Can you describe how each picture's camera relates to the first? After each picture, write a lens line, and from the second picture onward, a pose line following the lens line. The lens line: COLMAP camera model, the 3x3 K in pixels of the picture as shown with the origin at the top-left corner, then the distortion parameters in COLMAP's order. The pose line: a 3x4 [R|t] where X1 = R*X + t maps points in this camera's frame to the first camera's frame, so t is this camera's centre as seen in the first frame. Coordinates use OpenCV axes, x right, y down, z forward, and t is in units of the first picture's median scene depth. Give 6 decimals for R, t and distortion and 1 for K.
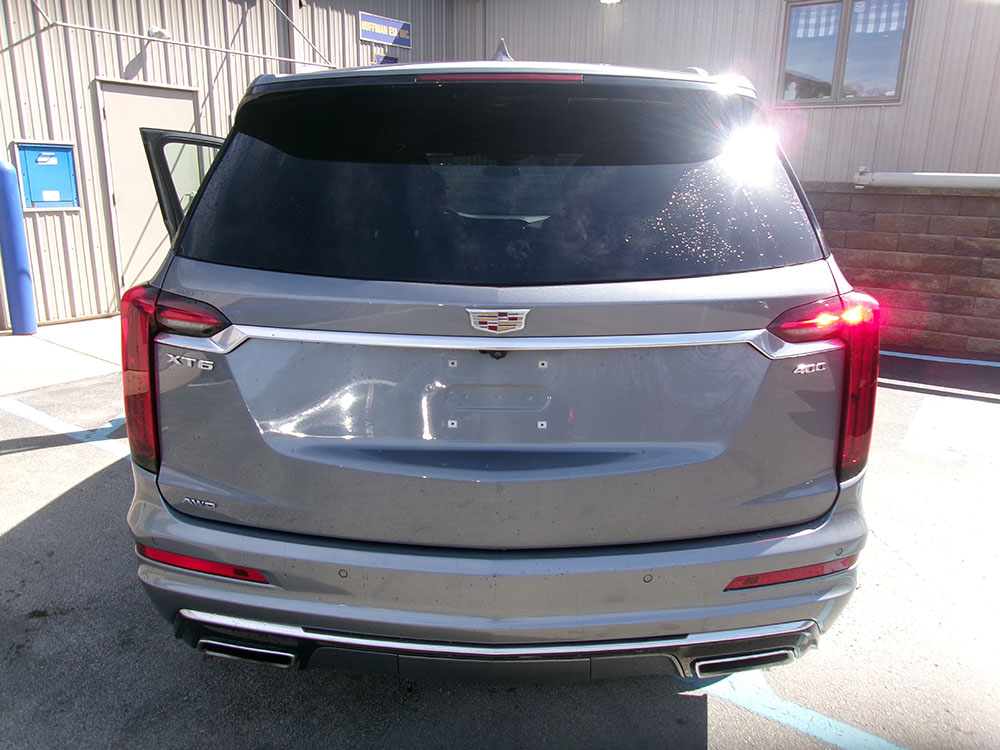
lens RADIAL K [[775.8, 0, 496.2], [0, 775.8, 370.7], [0, 0, 1]] dist [0.005579, 0.015225]
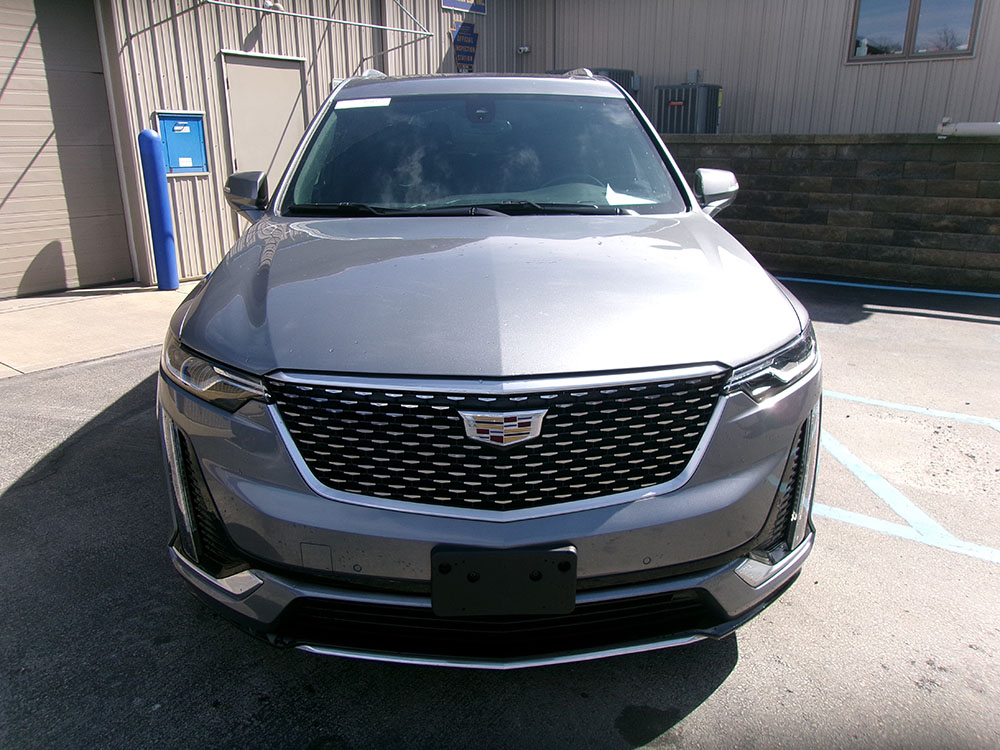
lens RADIAL K [[775.8, 0, 496.2], [0, 775.8, 370.7], [0, 0, 1]] dist [0.005579, 0.015225]
pose [[0.999682, -0.013949, -0.020987, -0.116798], [0.014793, 0.999065, 0.040616, 0.028388], [0.020401, -0.040914, 0.998954, -0.086024]]
